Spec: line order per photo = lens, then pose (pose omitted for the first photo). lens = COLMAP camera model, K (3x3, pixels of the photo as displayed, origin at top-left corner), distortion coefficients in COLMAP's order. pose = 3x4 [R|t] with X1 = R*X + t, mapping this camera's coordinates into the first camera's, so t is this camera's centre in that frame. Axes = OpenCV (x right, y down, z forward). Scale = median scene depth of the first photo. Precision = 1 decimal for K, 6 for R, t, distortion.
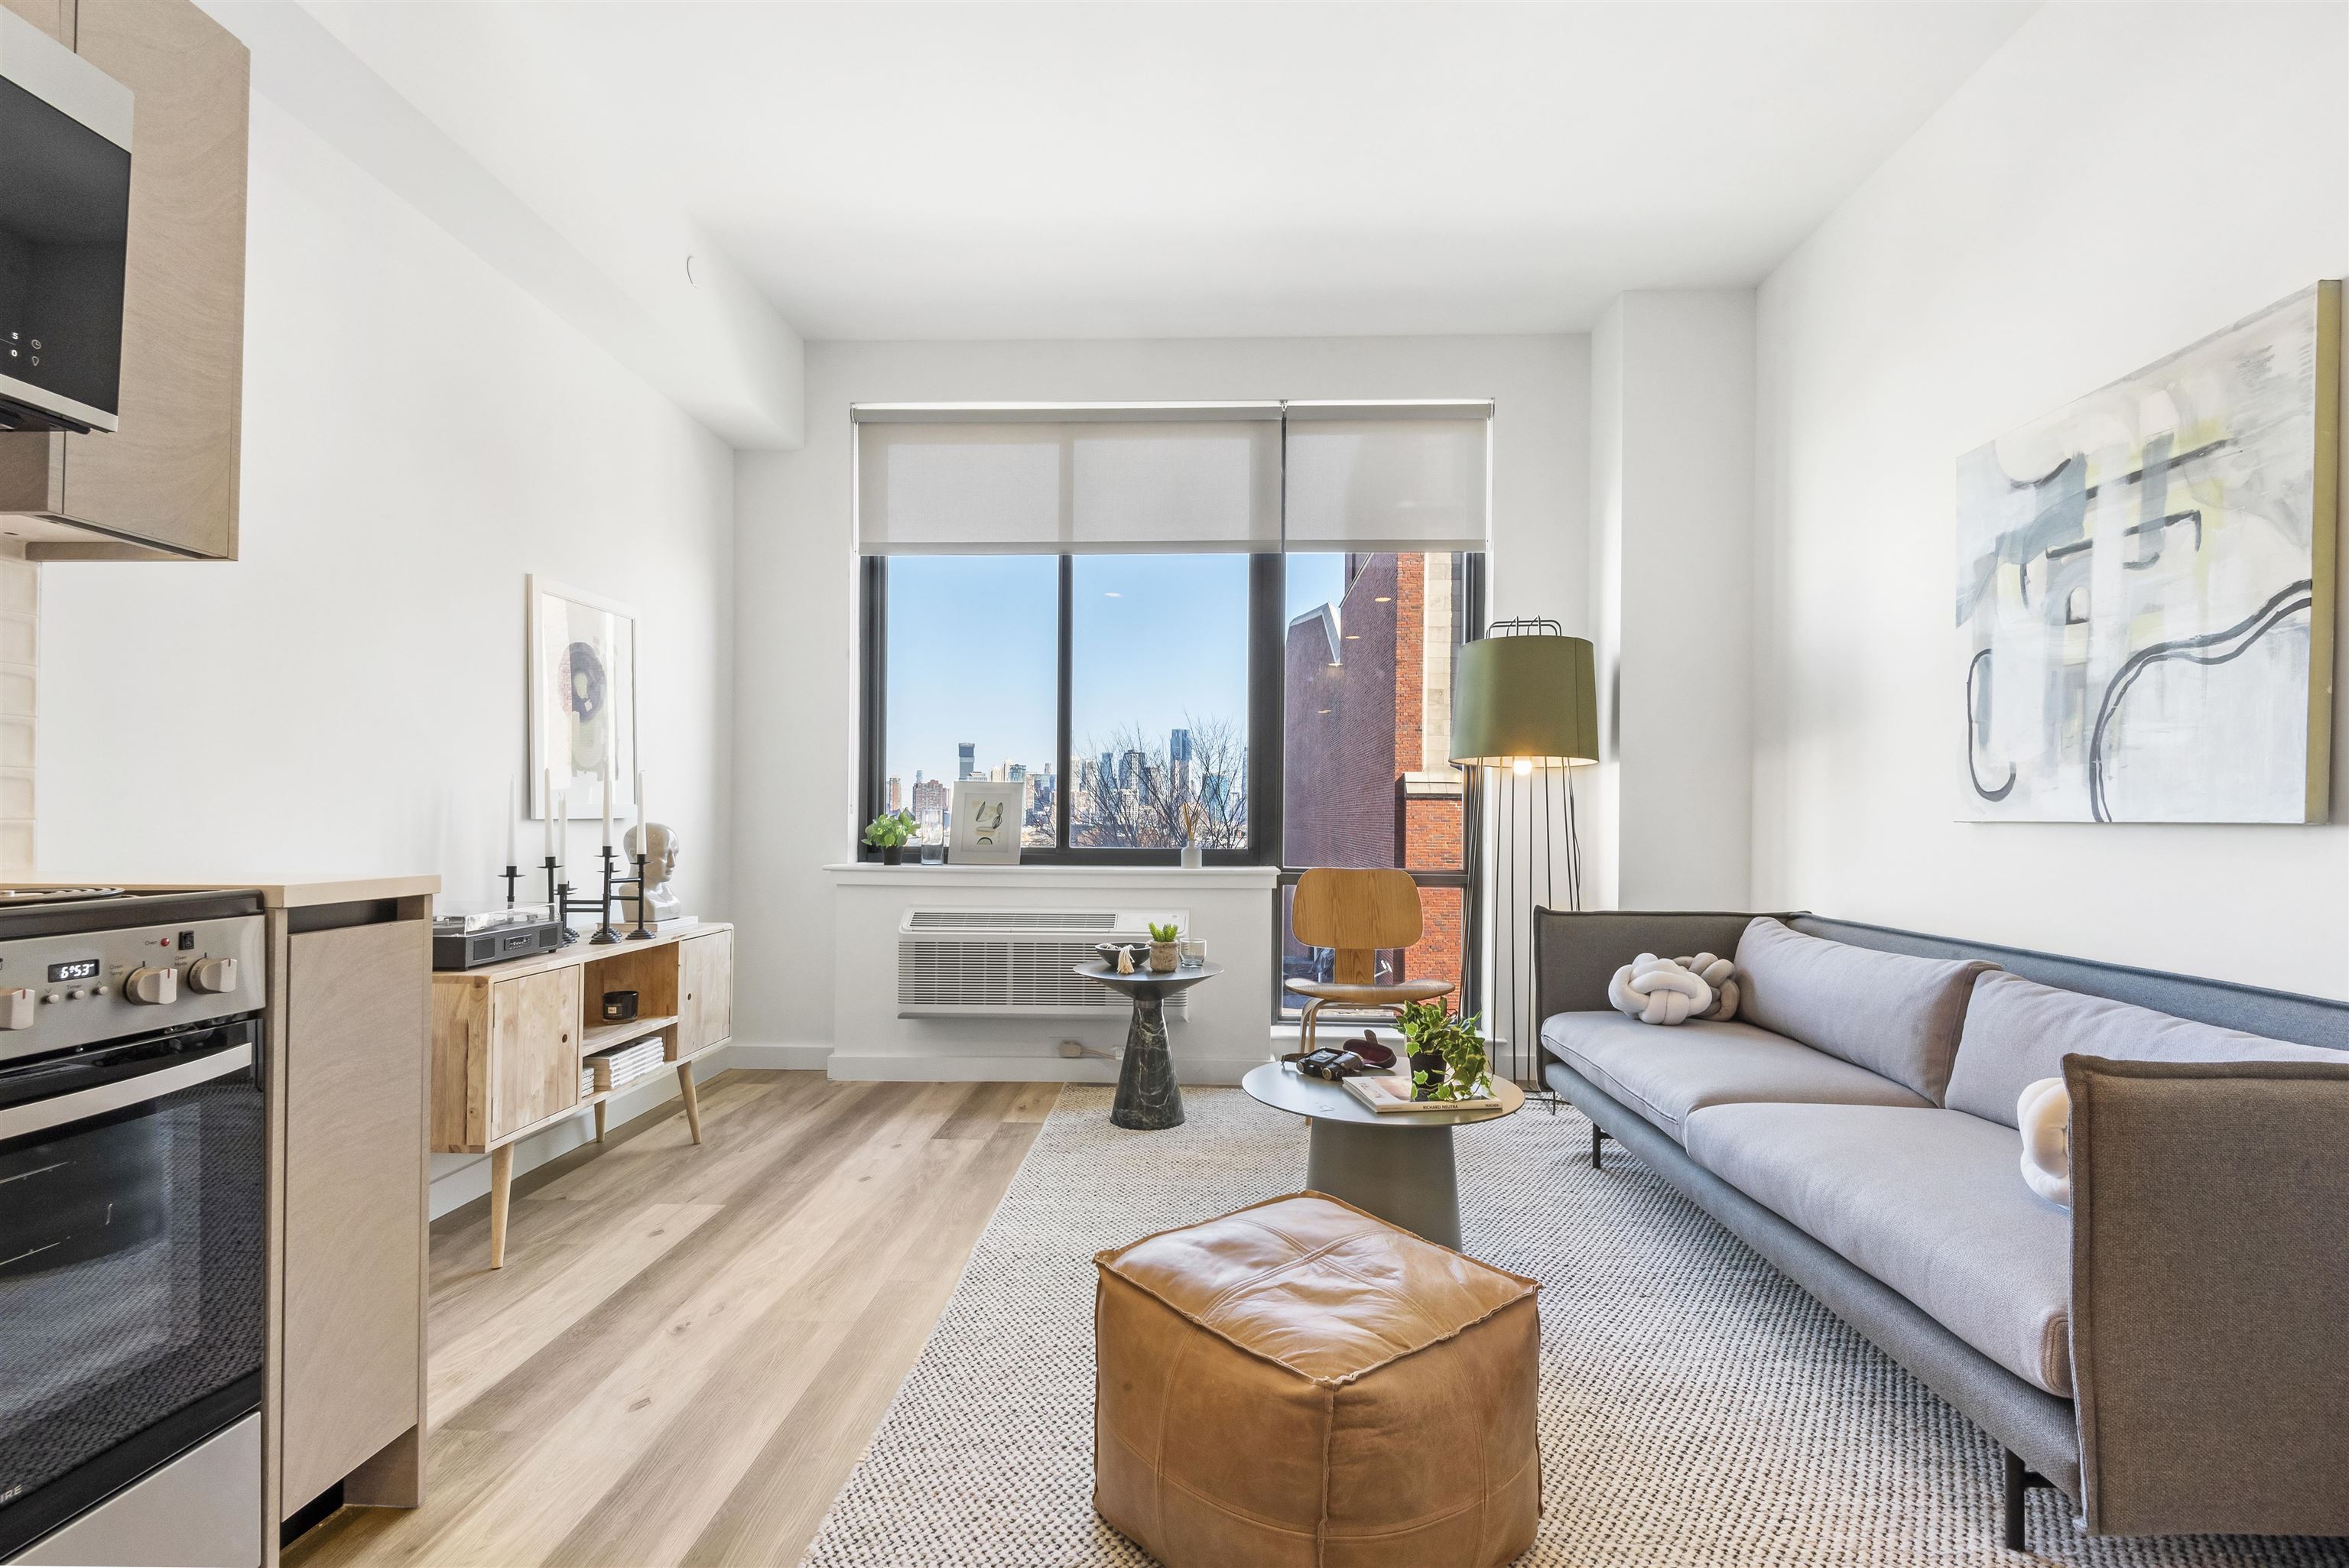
lens RADIAL K [[1051.1, 0, 1188.6], [0, 1051.1, 813.2], [0, 0, 1]] dist [0.001196, -0.000108]
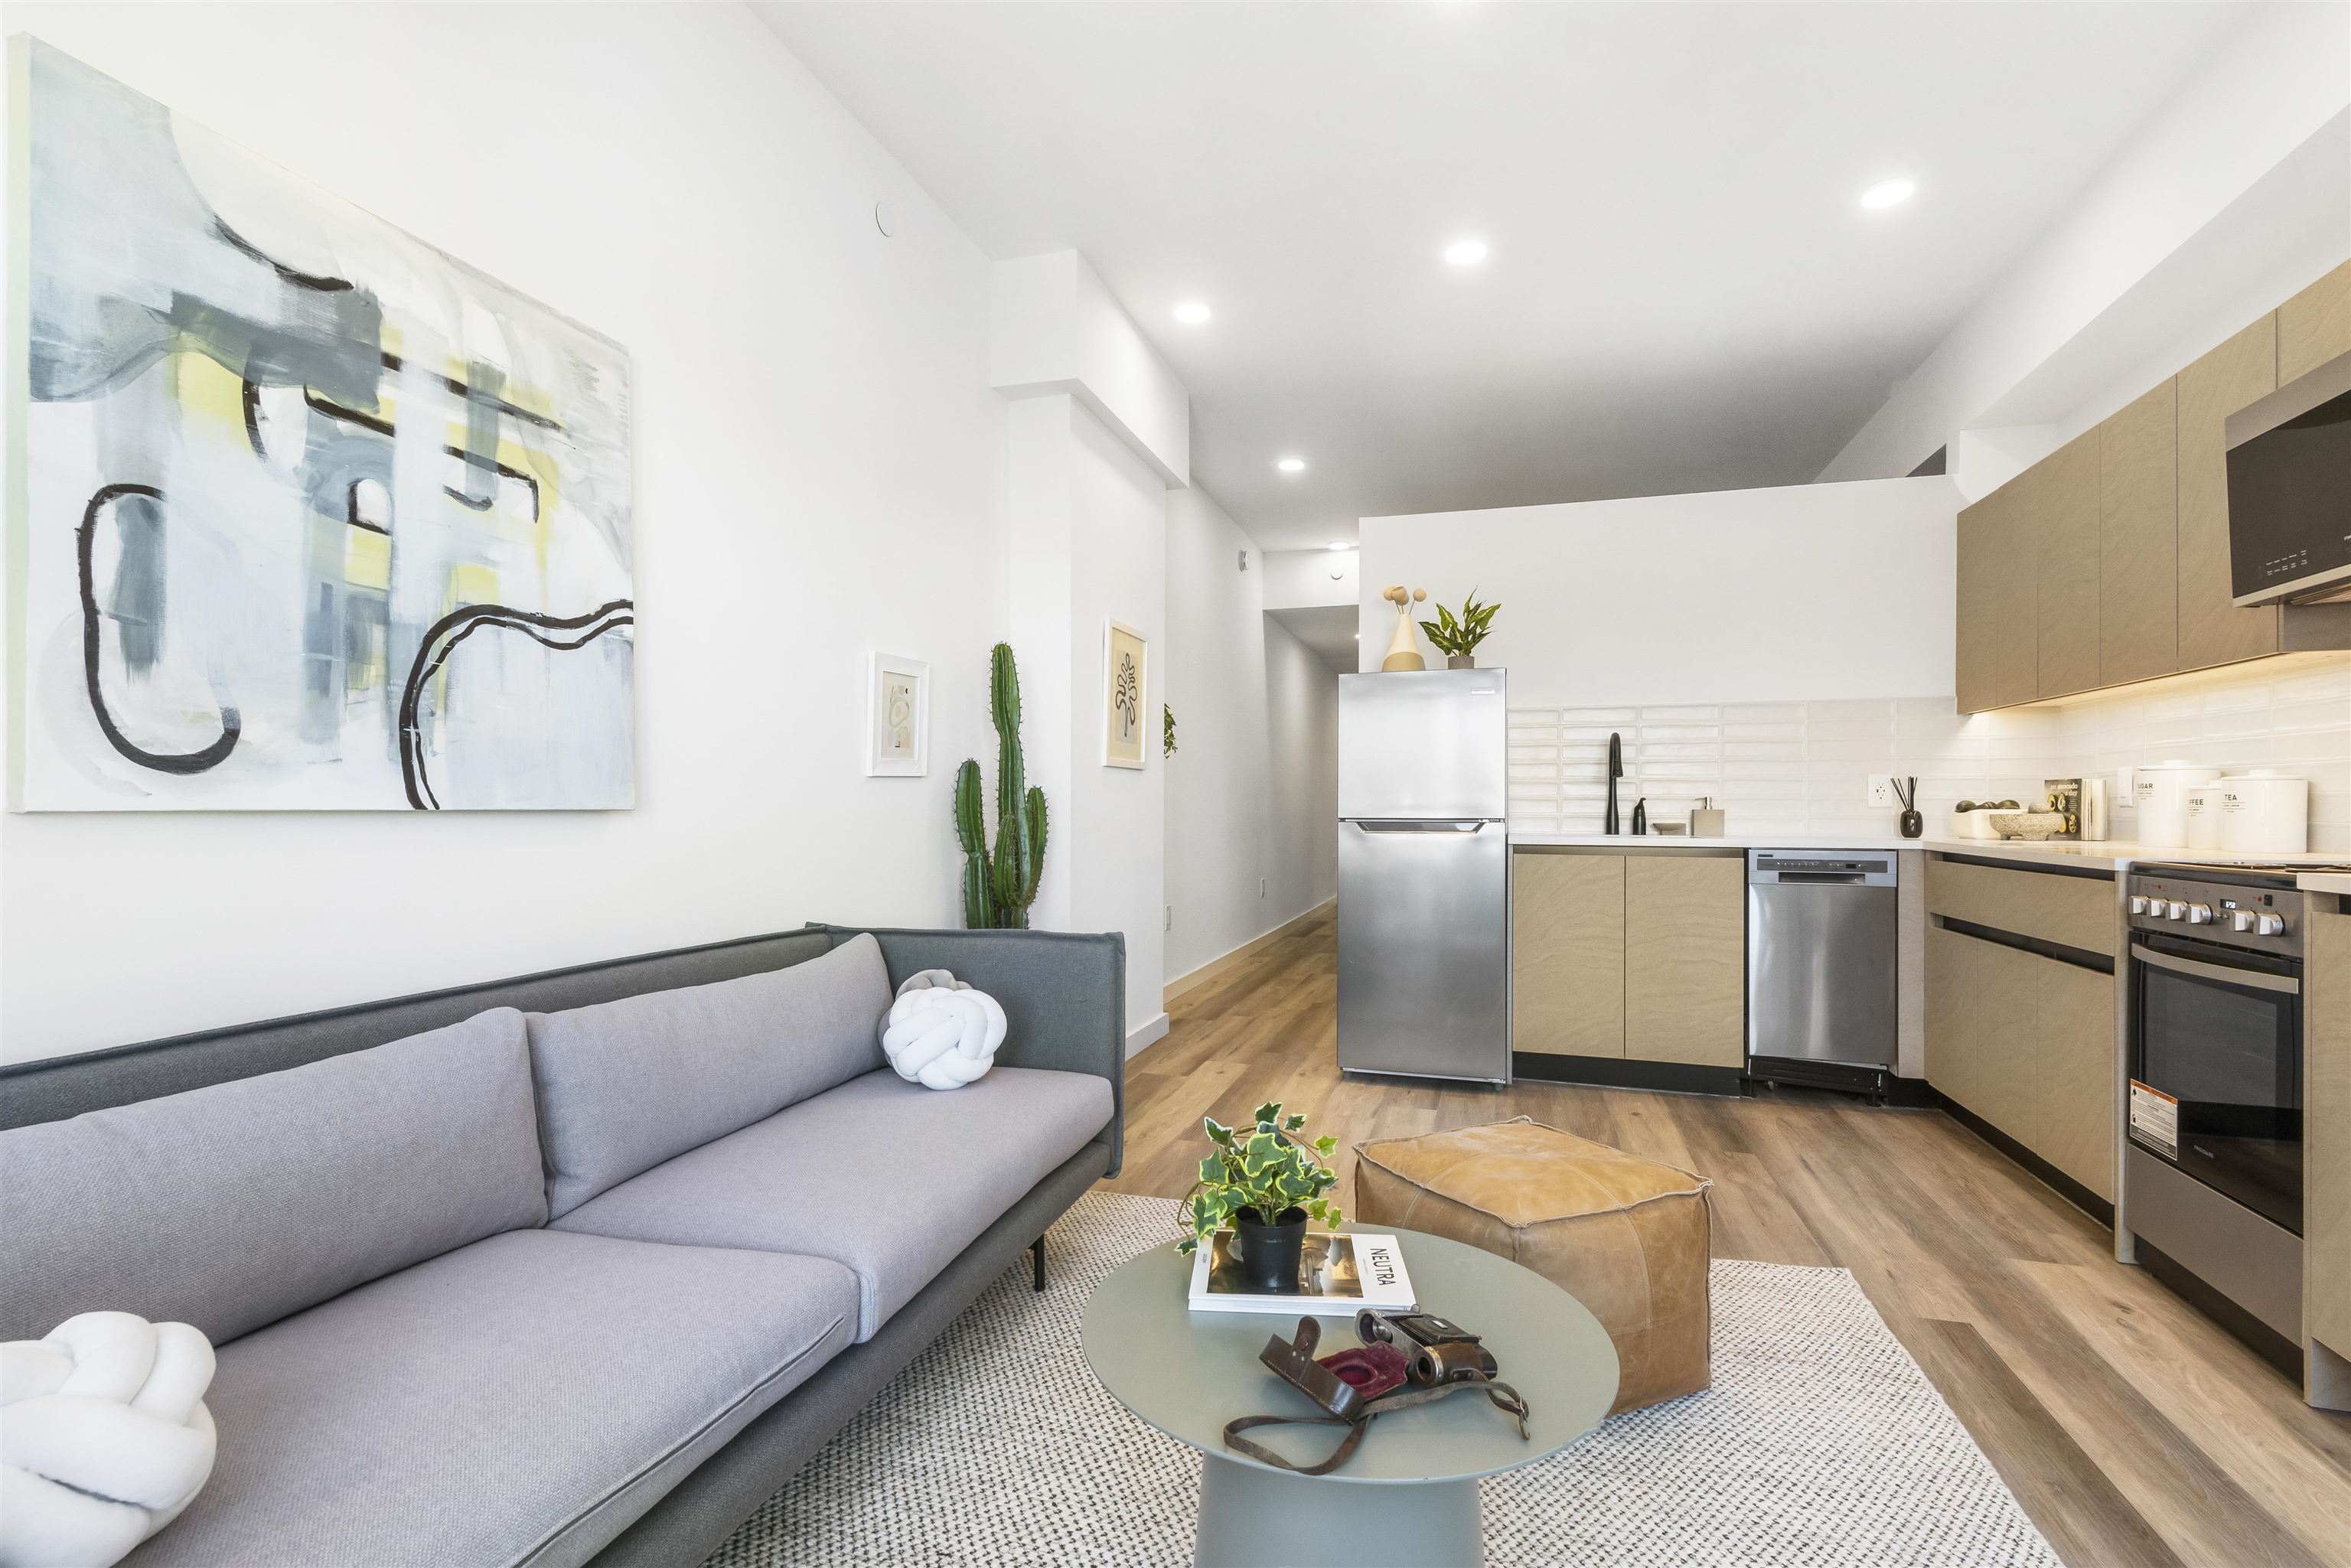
lens RADIAL K [[1091.0, 0, 1176.7], [0, 1091.0, 807.3], [0, 0, 1]] dist [-0.001451, -0.000711]
pose [[-0.968098, -0.012644, 0.250251, 0.131058], [-0.012745, 0.999918, 0.001214, -0.001410], [-0.250246, -0.002014, -0.968180, 1.557135]]
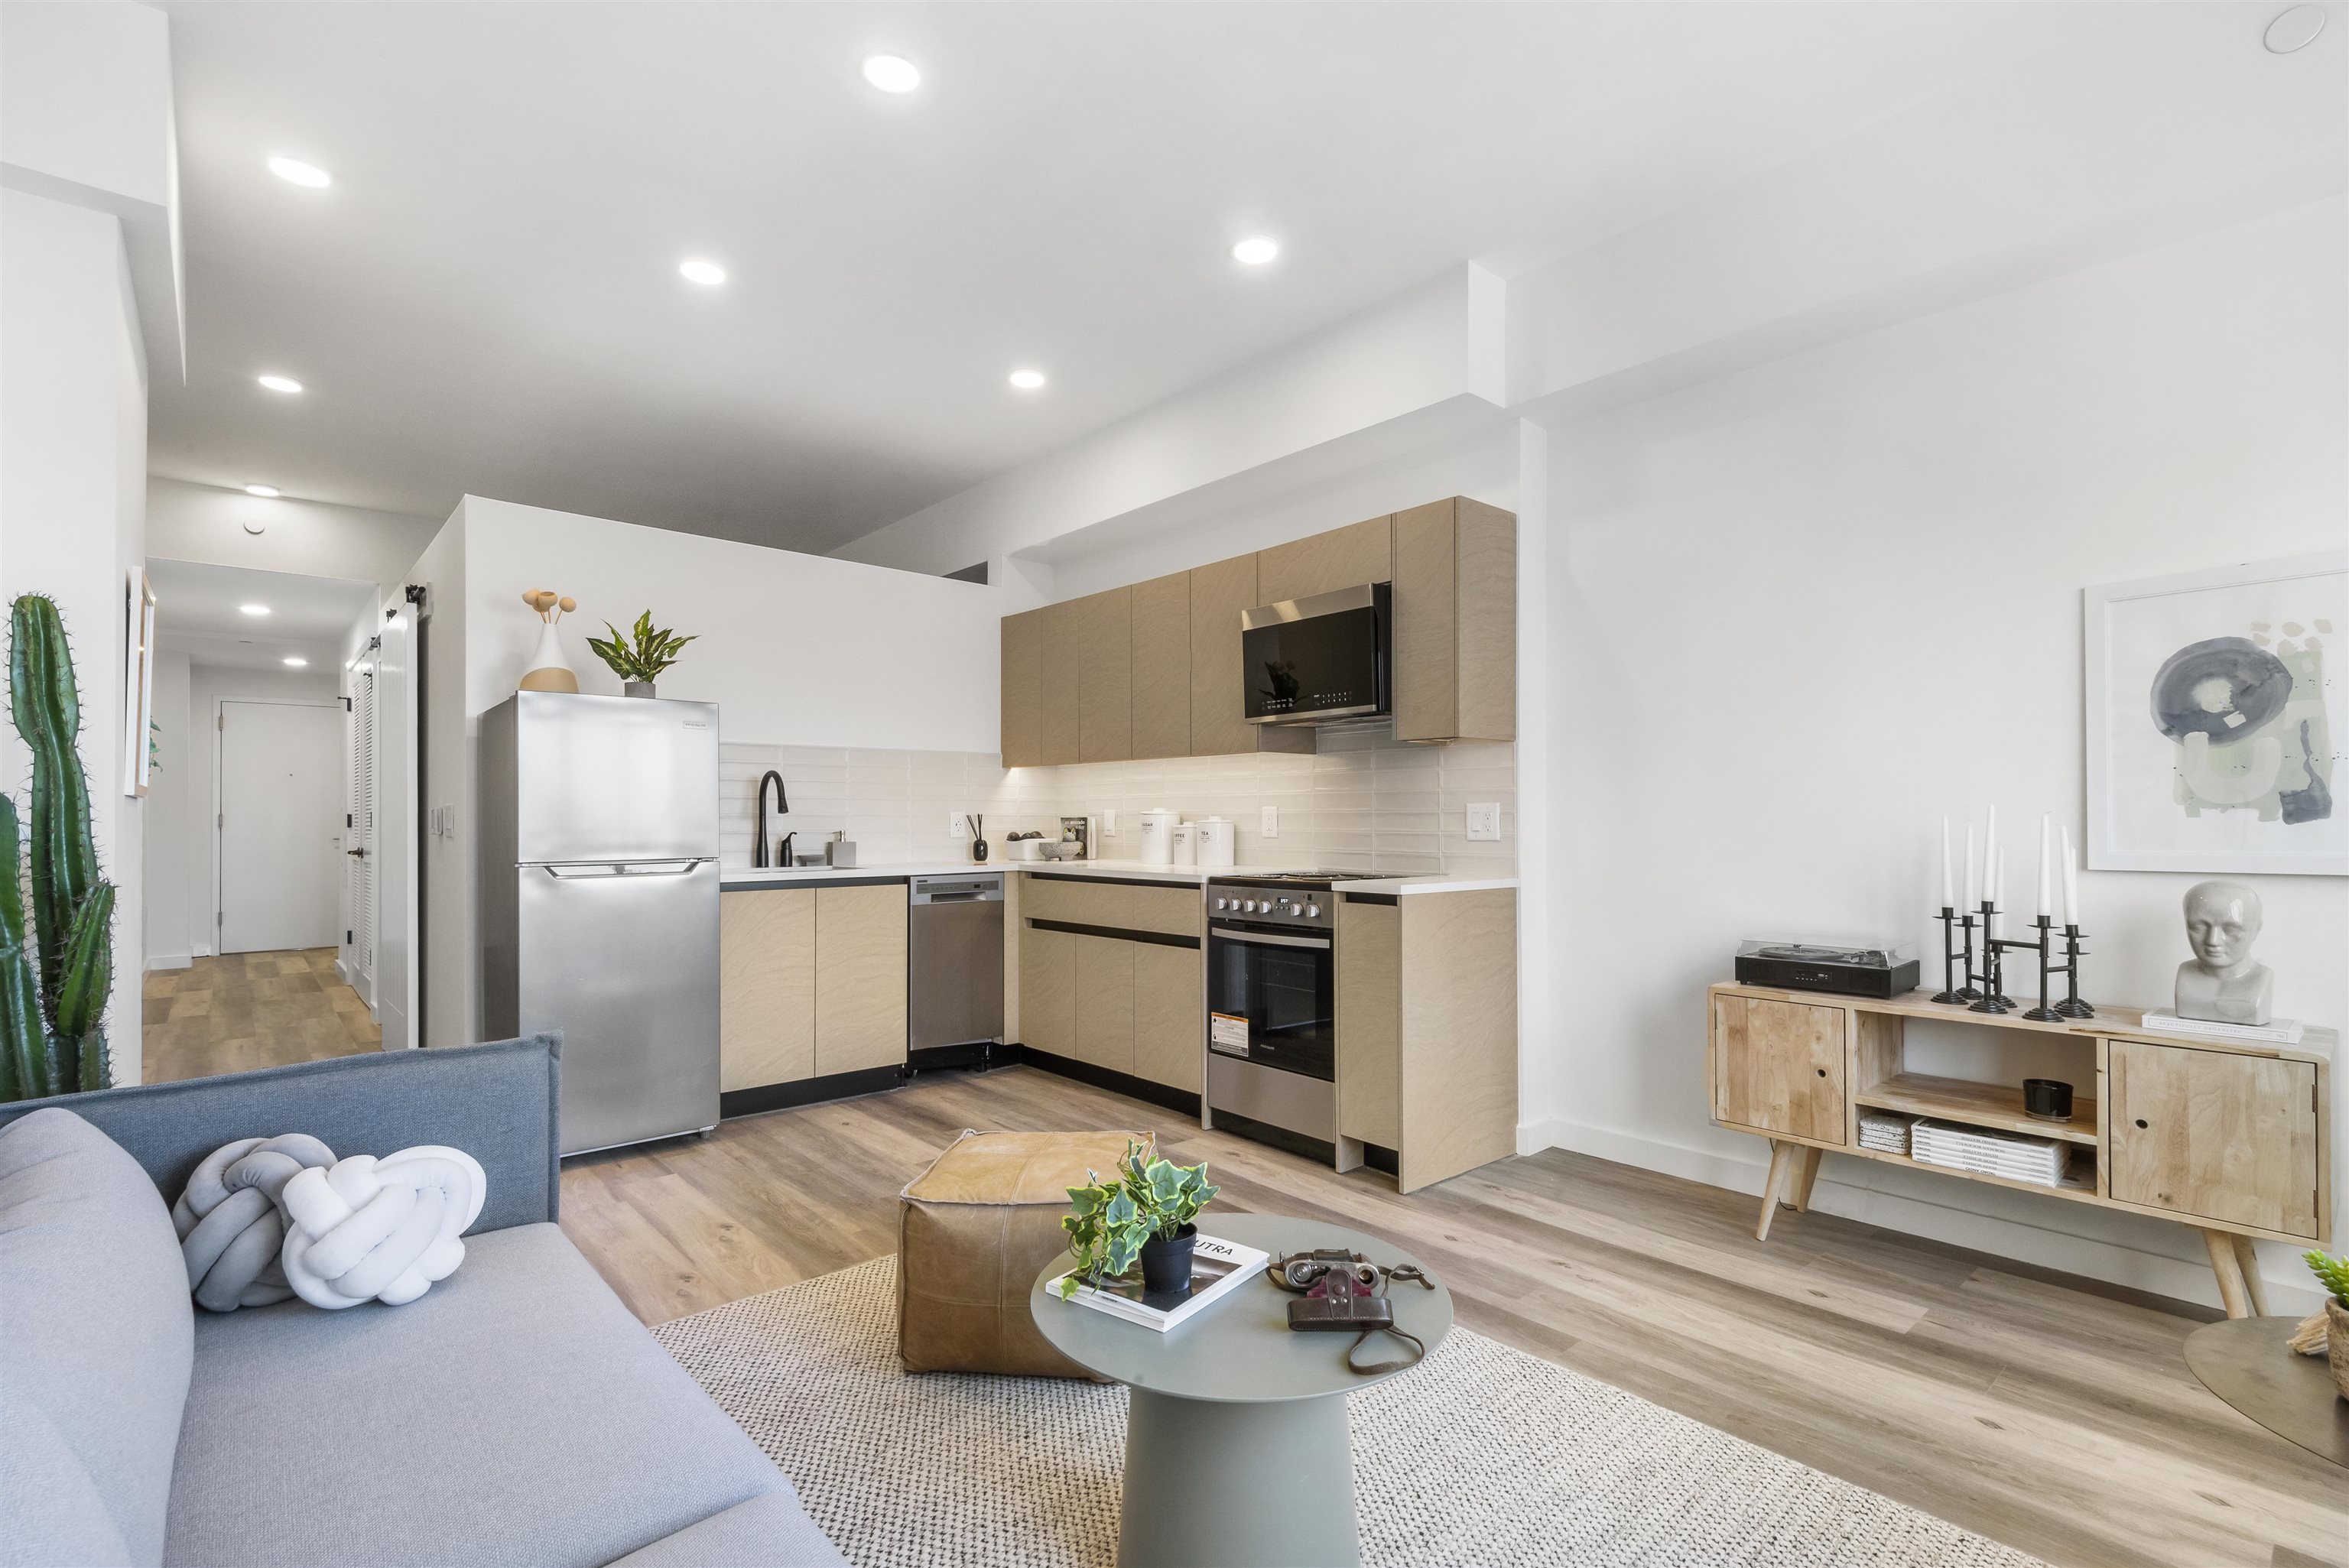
lens RADIAL K [[1051.1, 0, 1188.6], [0, 1051.1, 813.2], [0, 0, 1]] dist [0.001196, -0.000108]
pose [[-0.704938, -0.012829, -0.709153, 0.674414], [-0.003186, 0.999884, -0.014922, -0.033086], [0.709262, -0.008260, -0.704897, 1.430118]]
